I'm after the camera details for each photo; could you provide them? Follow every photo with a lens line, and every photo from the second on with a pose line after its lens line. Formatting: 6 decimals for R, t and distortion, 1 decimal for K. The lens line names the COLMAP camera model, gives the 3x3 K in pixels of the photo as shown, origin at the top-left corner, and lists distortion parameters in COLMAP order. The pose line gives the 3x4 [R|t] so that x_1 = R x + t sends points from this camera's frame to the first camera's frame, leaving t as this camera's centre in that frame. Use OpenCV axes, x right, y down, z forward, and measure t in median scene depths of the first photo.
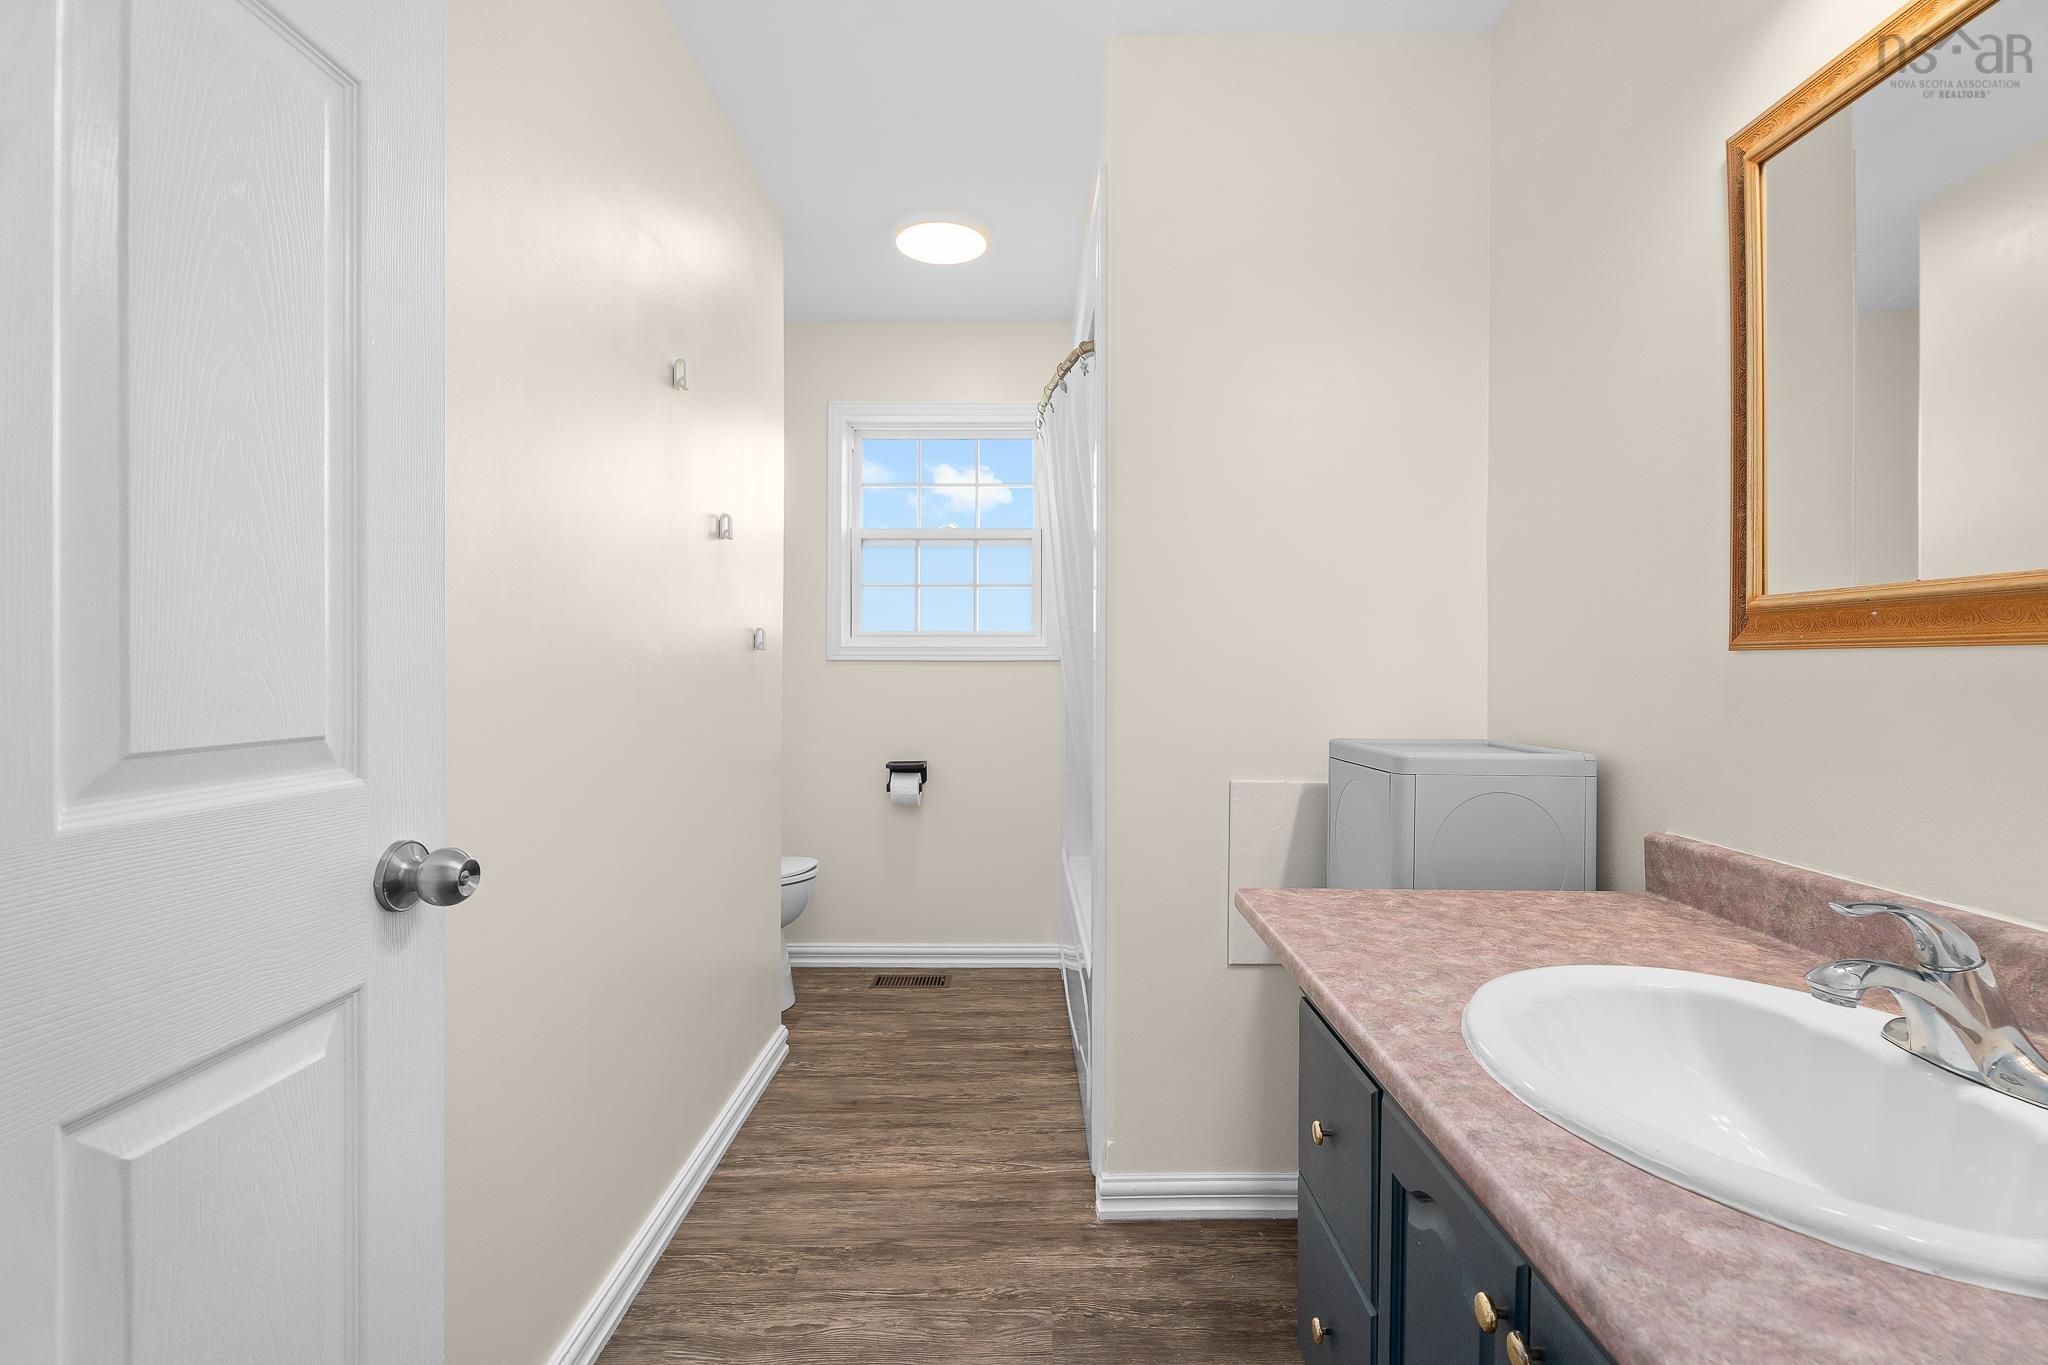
lens RADIAL K [[939.1, 0, 1014.7], [0, 939.1, 644.9], [0, 0, 1]] dist [0.000225, -0.000233]
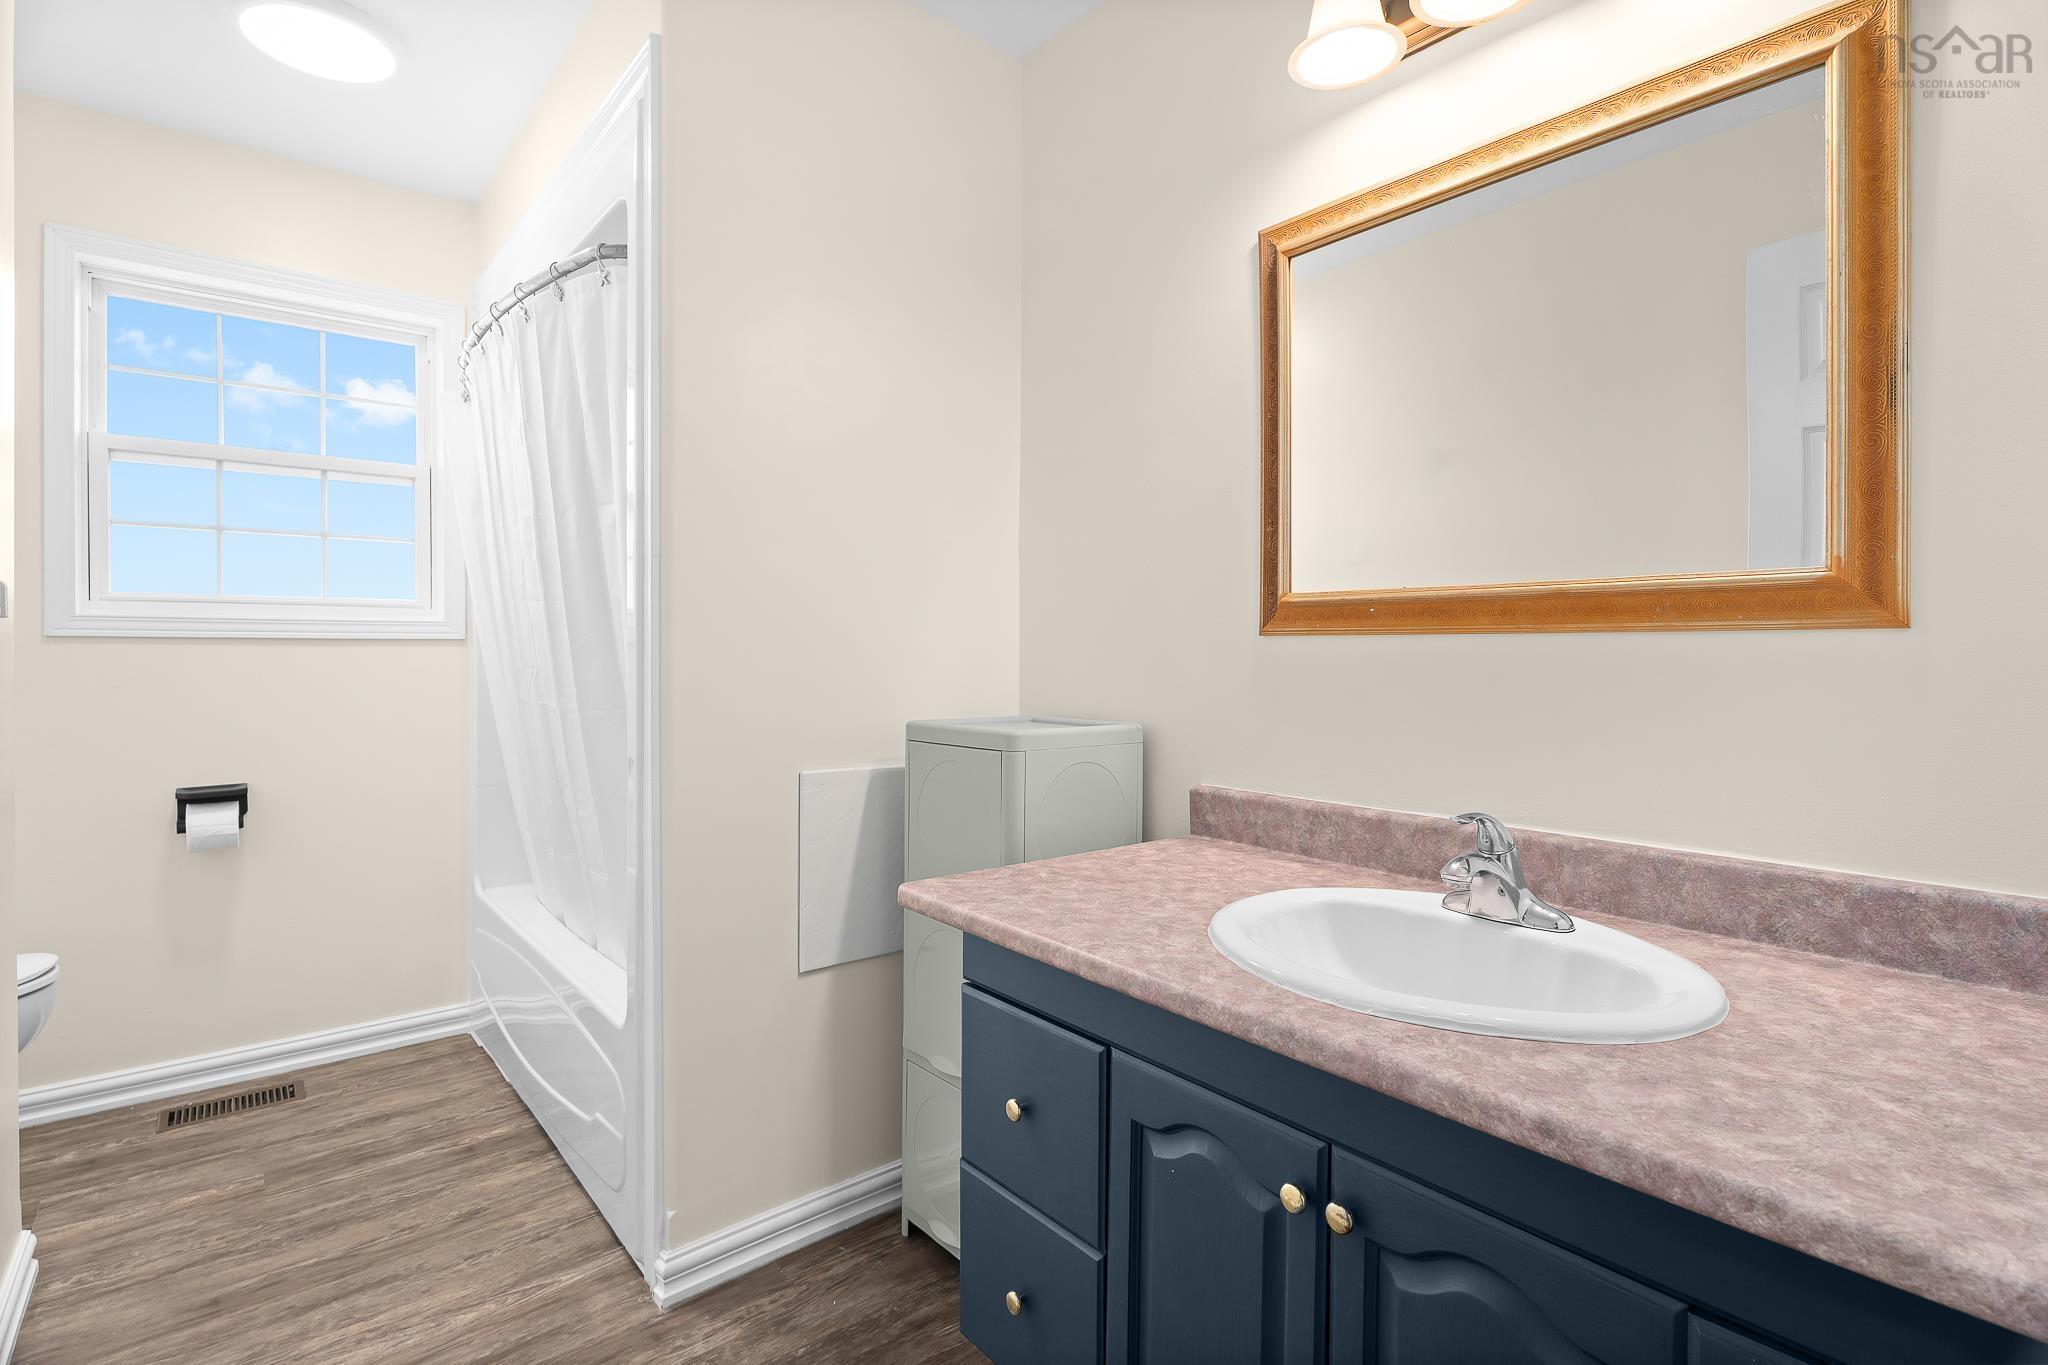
lens RADIAL K [[1002.0, 0, 1024.0], [0, 1002.0, 640.2], [0, 0, 1]] dist [-0.013465, 0.001303]
pose [[0.753079, 0.007500, 0.657887, -0.249451], [-0.017244, 0.999817, 0.008341, 0.004175], [-0.657704, -0.017626, 0.753070, 0.129175]]
